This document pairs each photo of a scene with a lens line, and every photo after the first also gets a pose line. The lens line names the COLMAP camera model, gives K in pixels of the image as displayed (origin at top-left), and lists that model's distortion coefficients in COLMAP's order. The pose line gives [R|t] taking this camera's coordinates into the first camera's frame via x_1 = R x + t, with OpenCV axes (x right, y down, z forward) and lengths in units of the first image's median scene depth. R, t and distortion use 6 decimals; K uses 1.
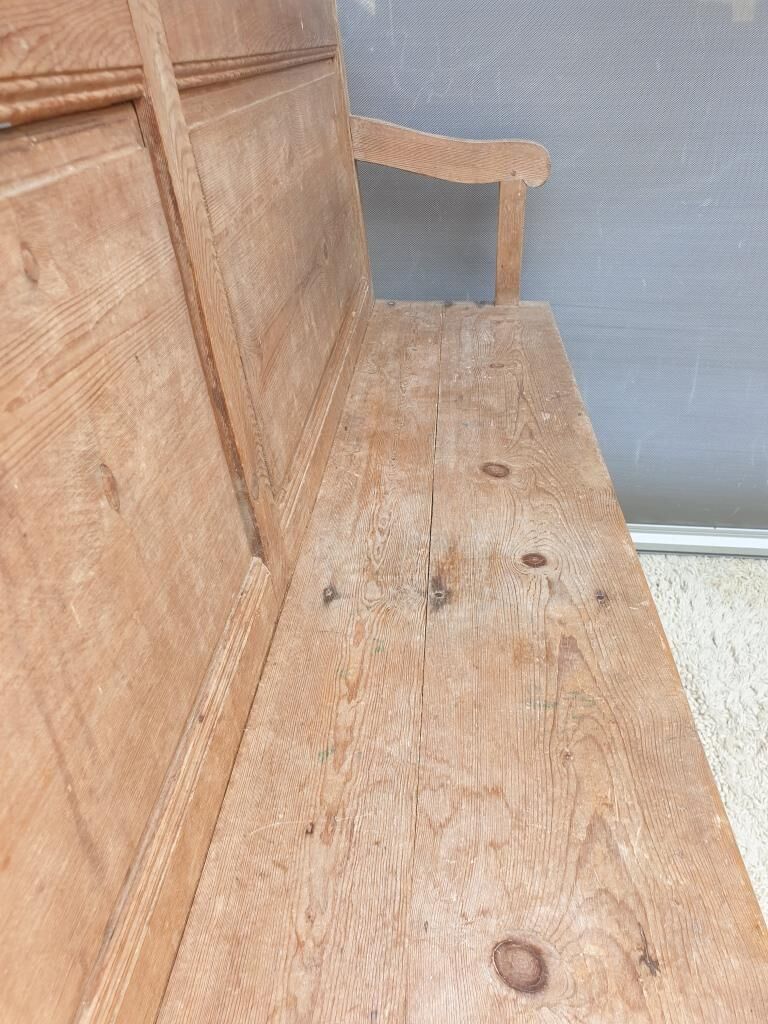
lens RADIAL K [[799.2, 0, 414.3], [0, 799.2, 515.1], [0, 0, 1]] dist [0.076946, -0.069279]
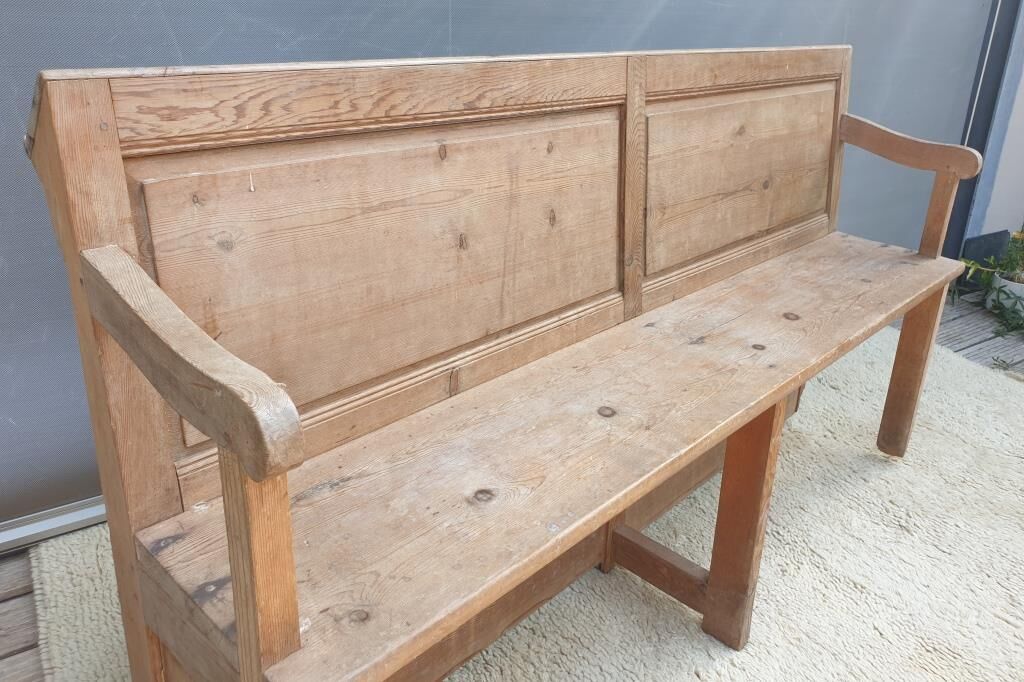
lens RADIAL K [[782.0, 0, 513.0], [0, 782.0, 298.9], [0, 0, 1]] dist [0.025482, -0.006187]
pose [[0.750267, 0.274916, -0.601265, 0.842216], [-0.376799, 0.925092, -0.047196, 0.271503], [0.543251, 0.261965, 0.797654, -0.844443]]
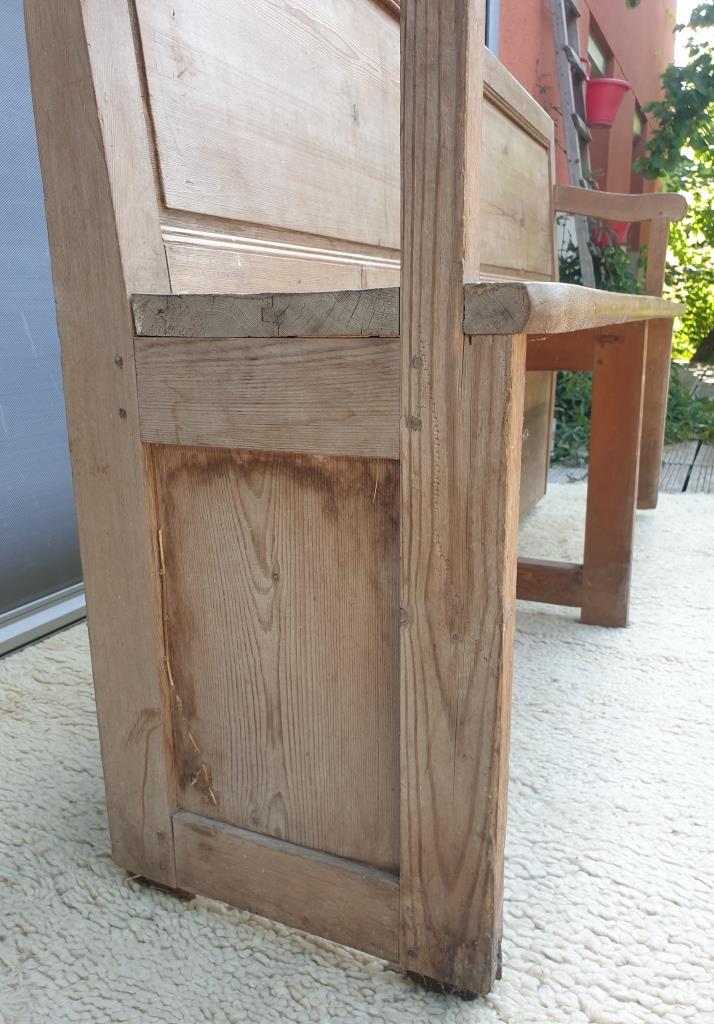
lens RADIAL K [[797.7, 0, 337.4], [0, 797.7, 527.8], [0, 0, 1]] dist [0.007035, 0.000717]
pose [[0.923497, 0.099873, -0.370377, 0.341179], [-0.194817, 0.953840, -0.228550, 1.166540], [0.330455, 0.283220, 0.900325, -0.745718]]
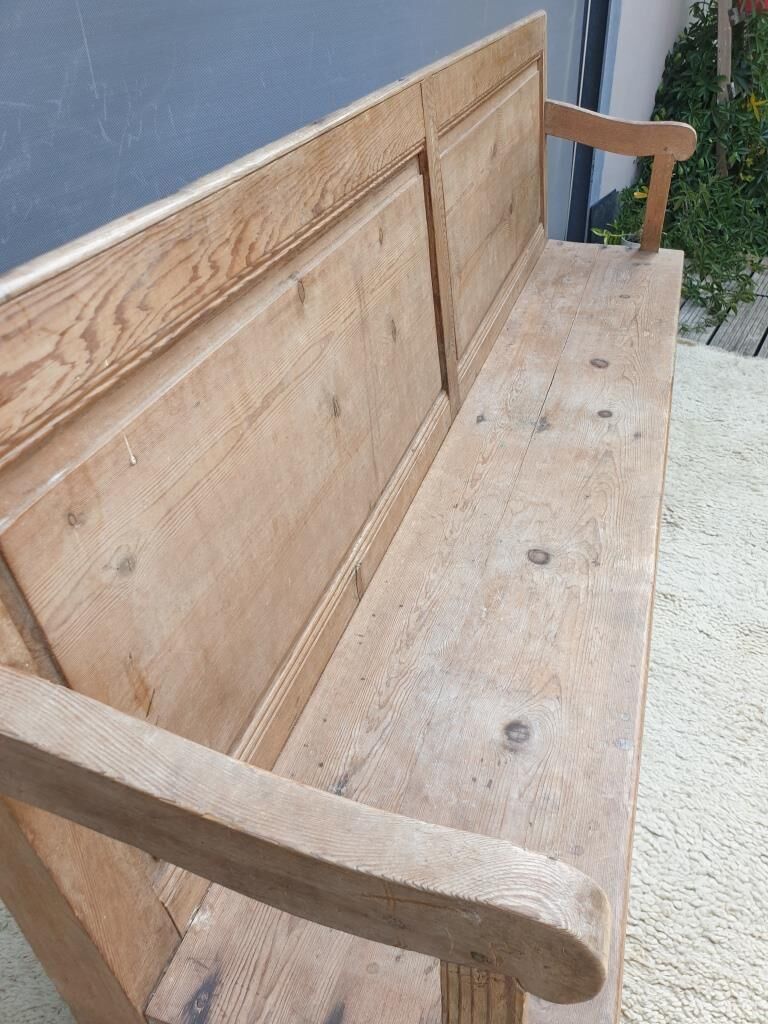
lens RADIAL K [[786.7, 0, 386.9], [0, 786.7, 527.0], [0, 0, 1]] dist [0.042485, -0.068271]
pose [[0.962386, 0.142809, -0.231125, 0.135594], [-0.116698, 0.985519, 0.123018, 0.149668], [0.245346, -0.091419, 0.965115, -0.777418]]
